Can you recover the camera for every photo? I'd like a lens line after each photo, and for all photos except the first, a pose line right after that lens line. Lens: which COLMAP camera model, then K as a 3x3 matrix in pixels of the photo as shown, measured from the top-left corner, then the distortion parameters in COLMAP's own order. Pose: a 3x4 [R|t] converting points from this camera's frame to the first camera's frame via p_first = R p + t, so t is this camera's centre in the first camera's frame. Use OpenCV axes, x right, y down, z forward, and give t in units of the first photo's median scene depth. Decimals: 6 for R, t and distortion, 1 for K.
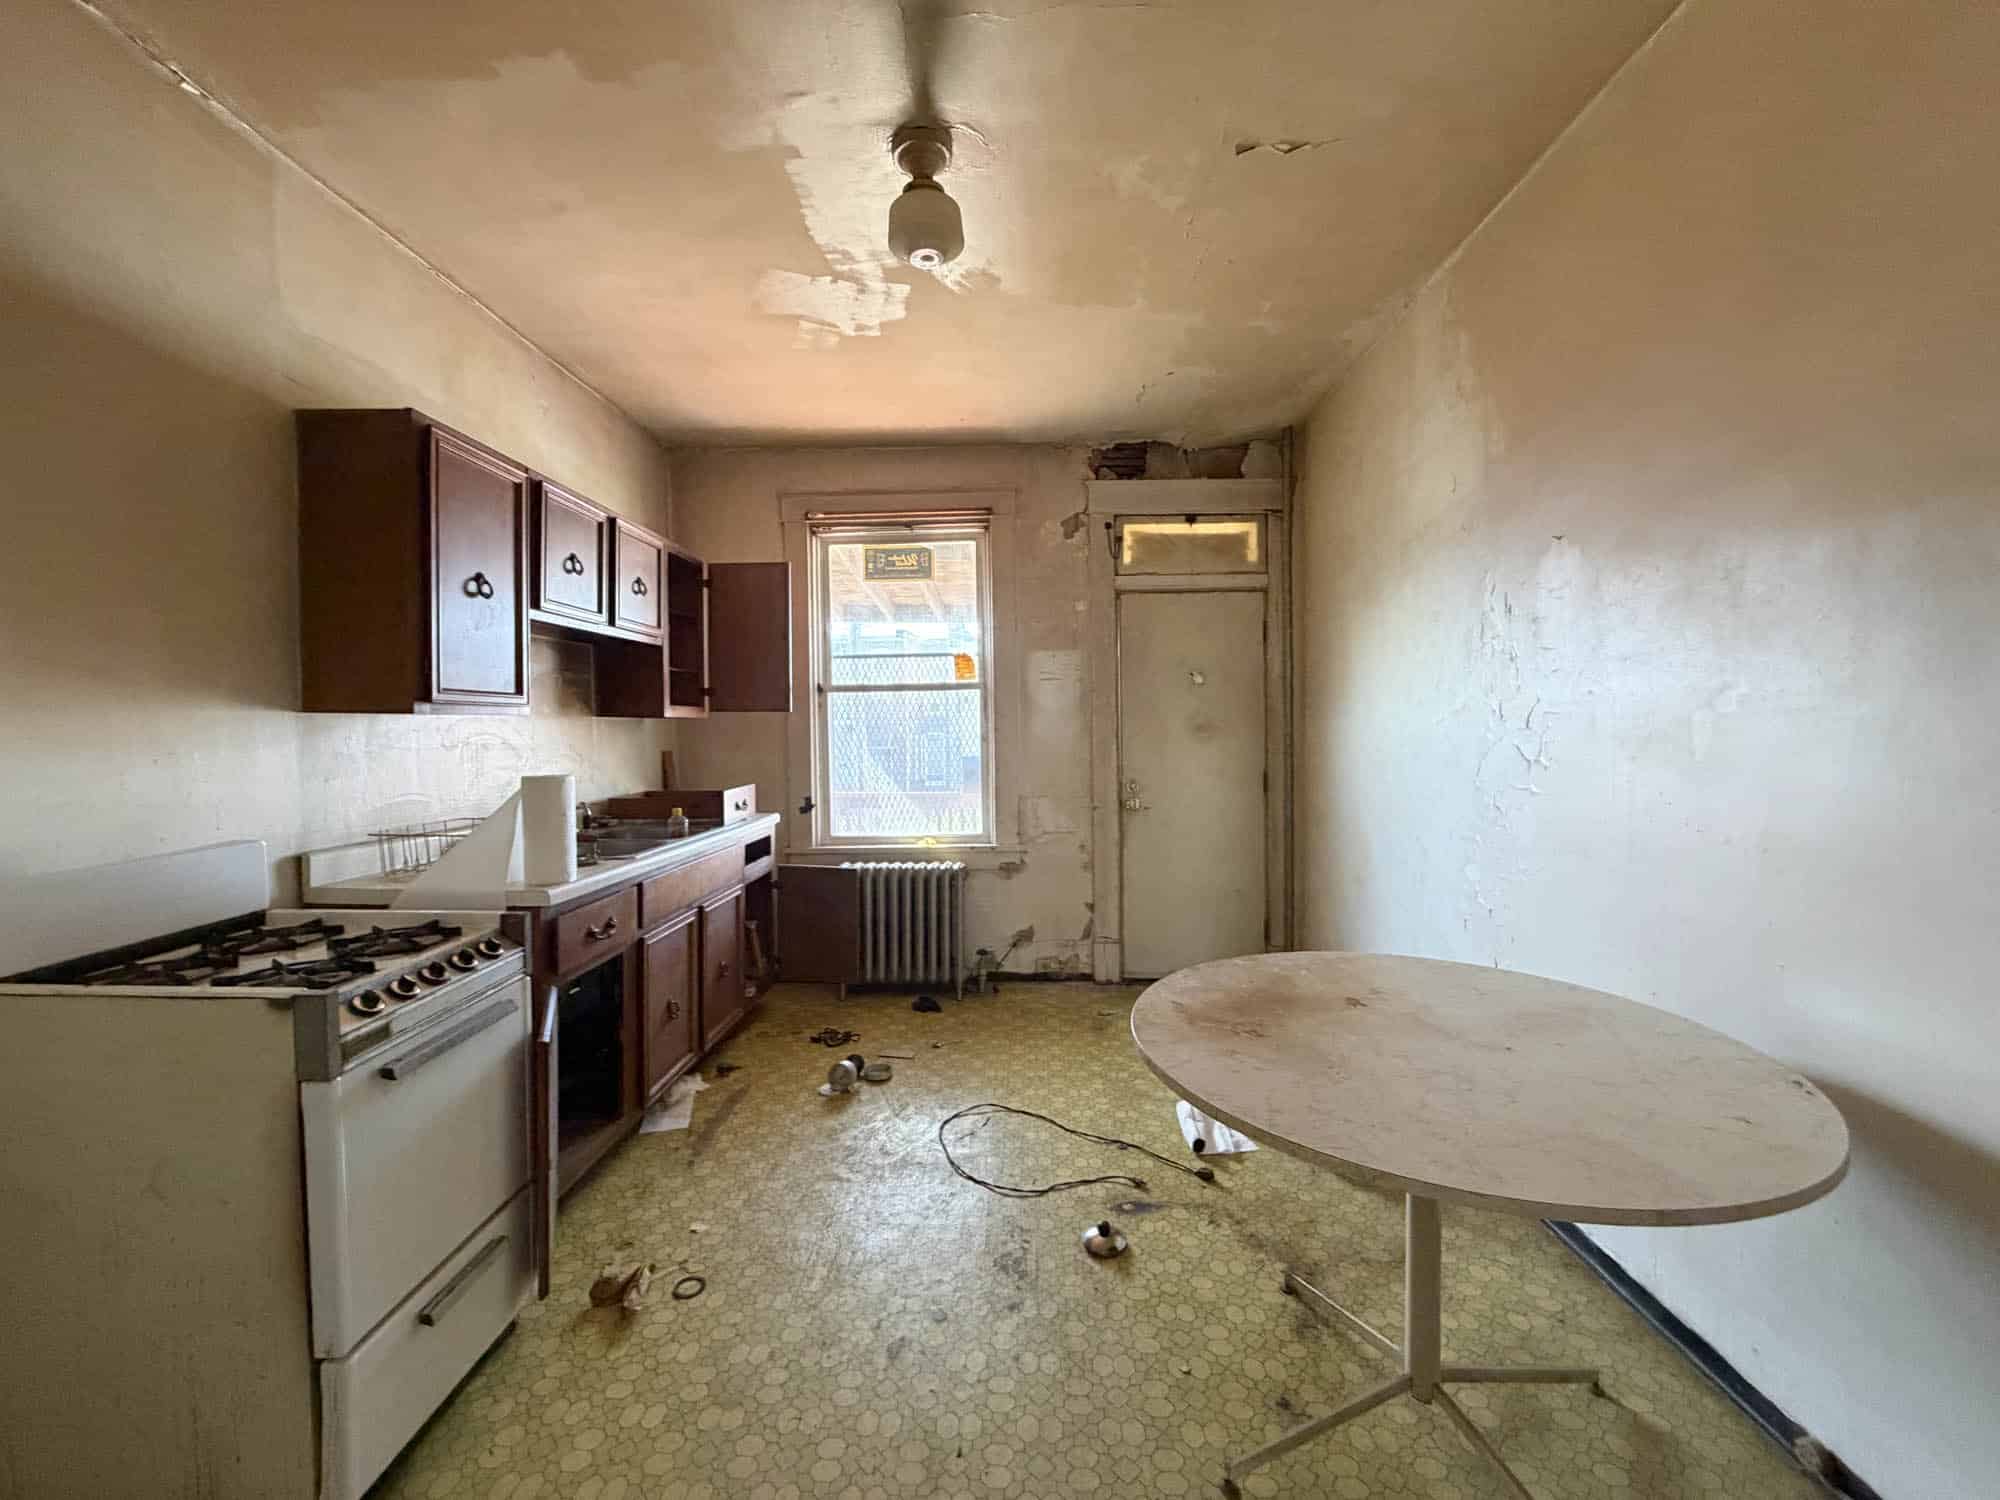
lens RADIAL K [[800.4, 0, 992.6], [0, 800.4, 744.0], [0, 0, 1]] dist [0.000821, 0.000901]
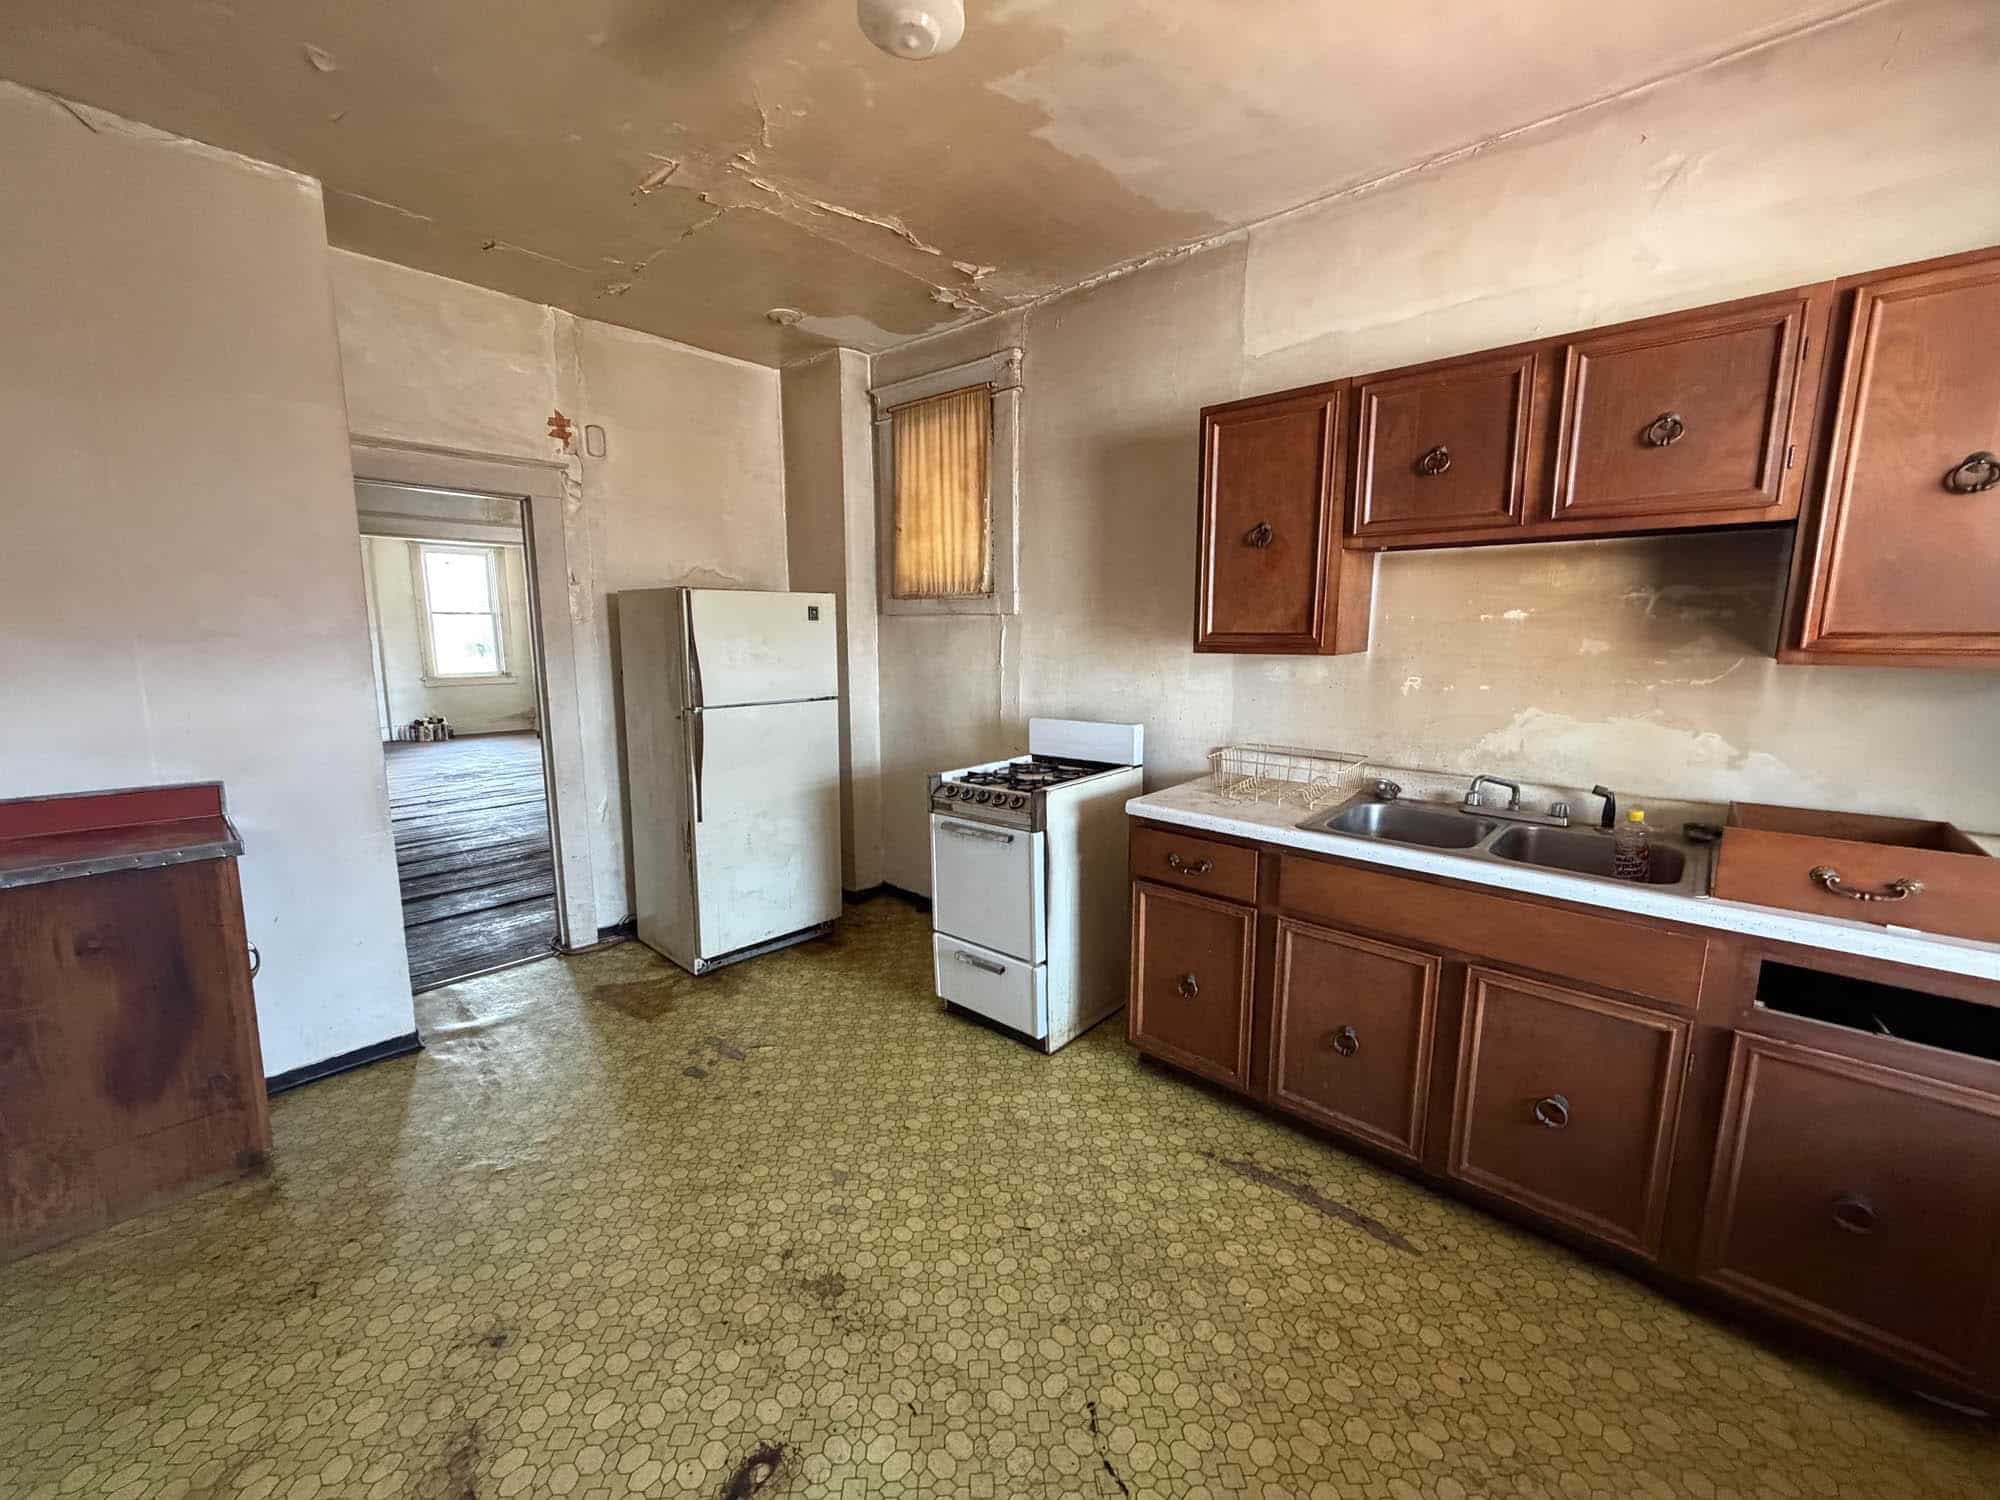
lens RADIAL K [[800.4, 0, 992.7], [0, 800.4, 746.1], [0, 0, 1]] dist [0.000821, 0.000901]
pose [[-0.642574, 0.123008, -0.756285, 0.247342], [-0.011353, 0.985393, 0.169919, -0.052901], [0.766139, 0.117772, -0.631792, 0.793707]]
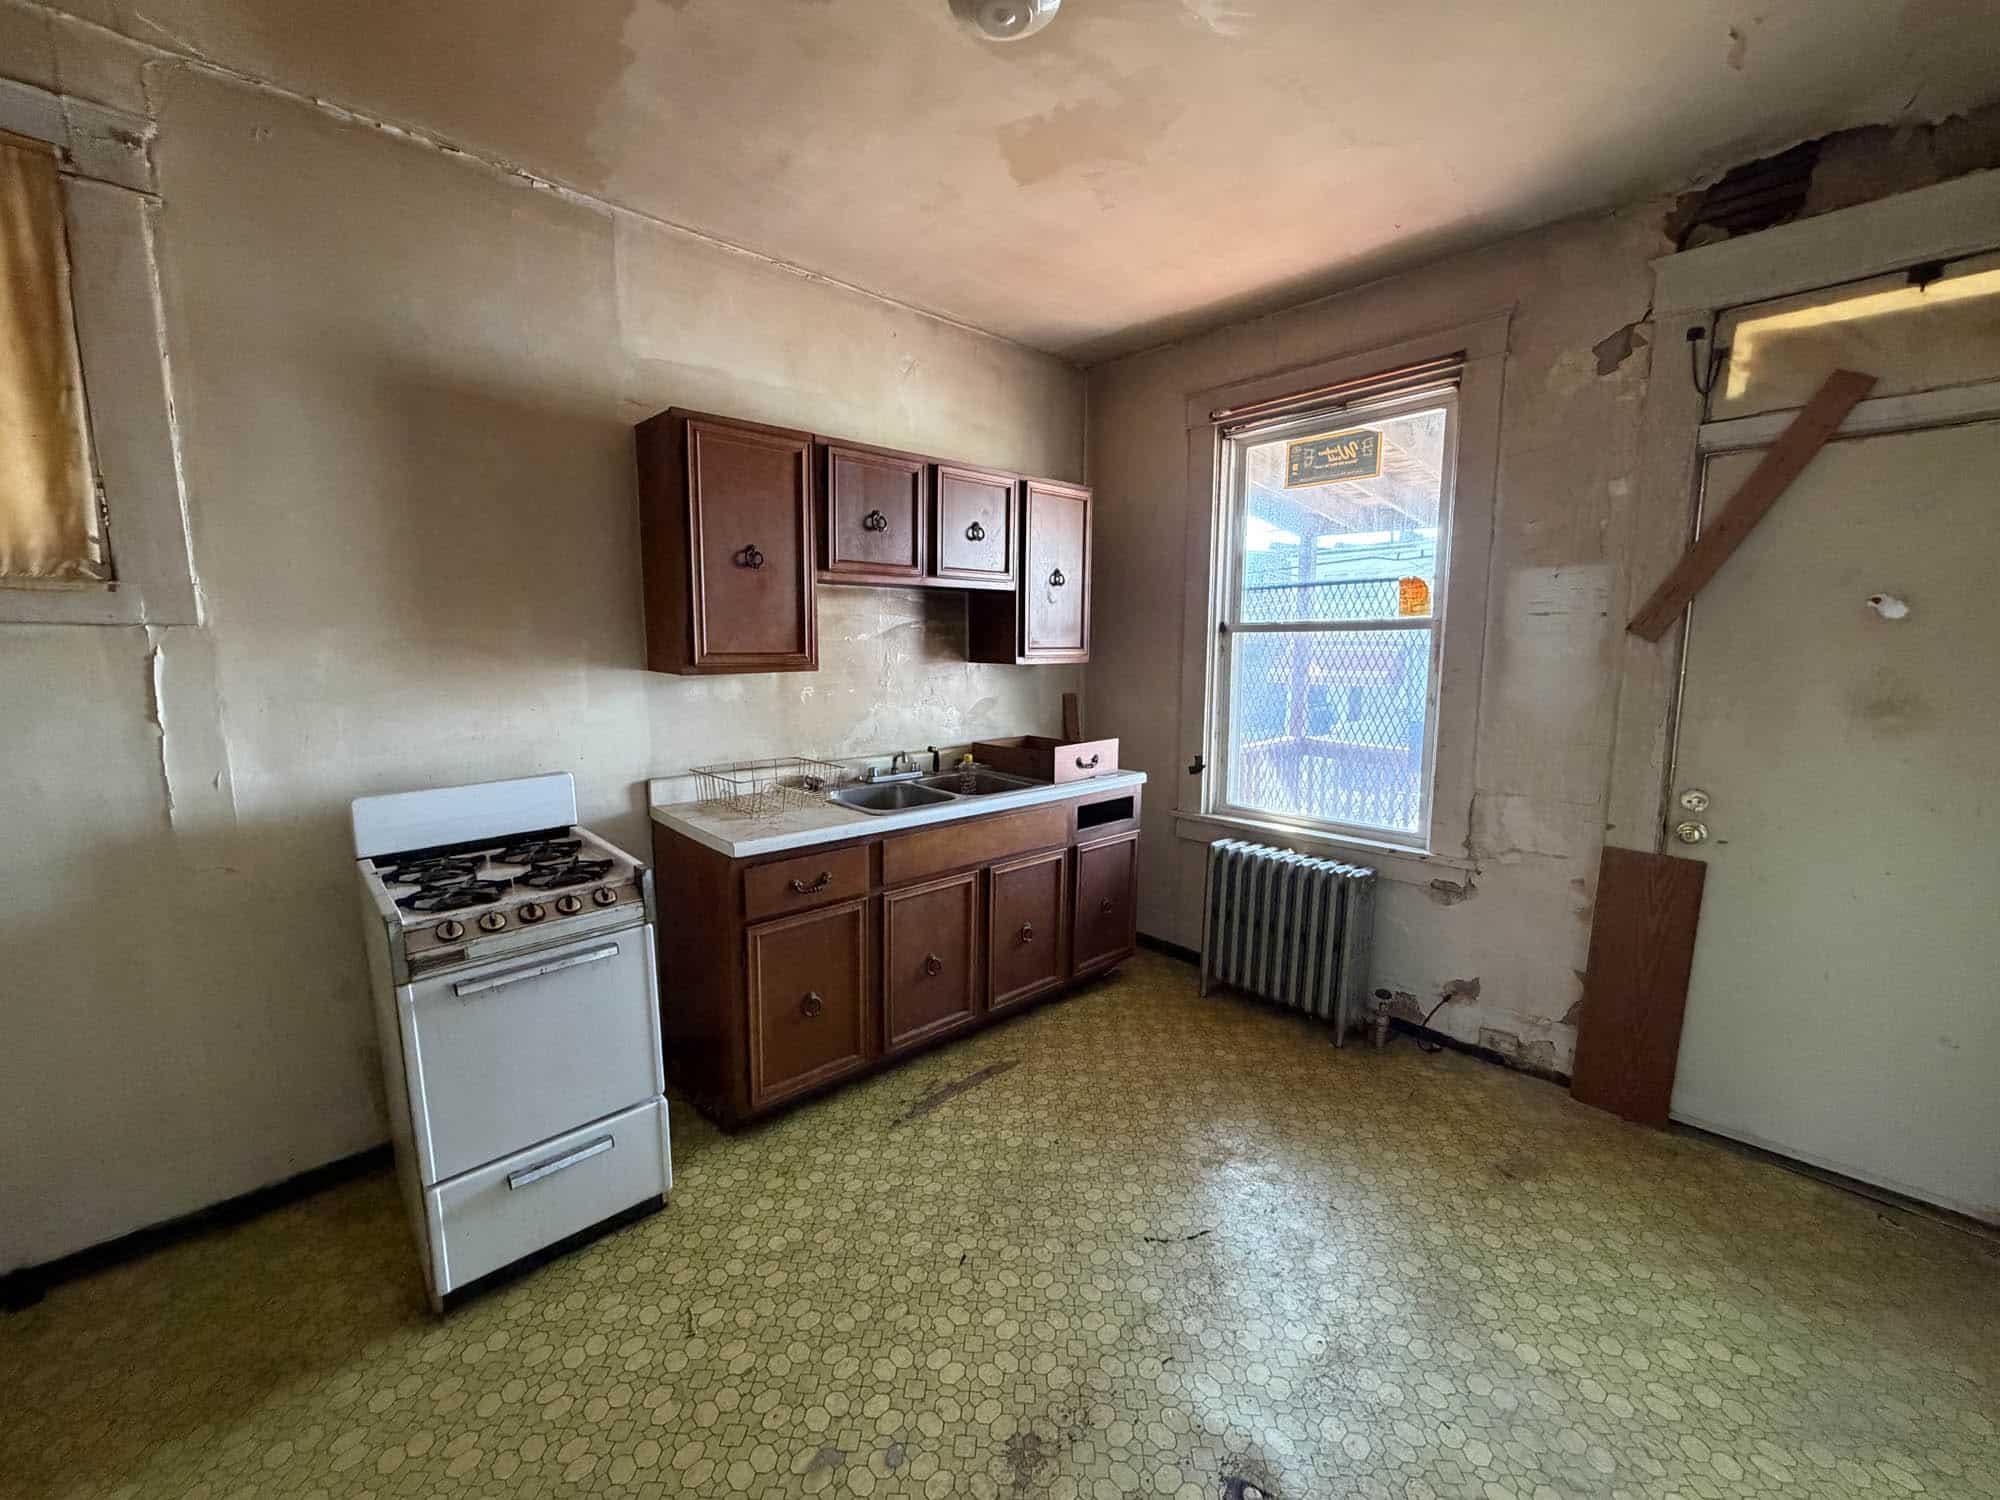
lens RADIAL K [[800.4, 0, 993.9], [0, 800.4, 745.0], [0, 0, 1]] dist [0.000821, 0.000901]
pose [[0.706380, 0.101538, -0.700512, 0.219648], [-0.023703, 0.992496, 0.119959, -0.044163], [0.707436, -0.068132, 0.703486, 0.243107]]
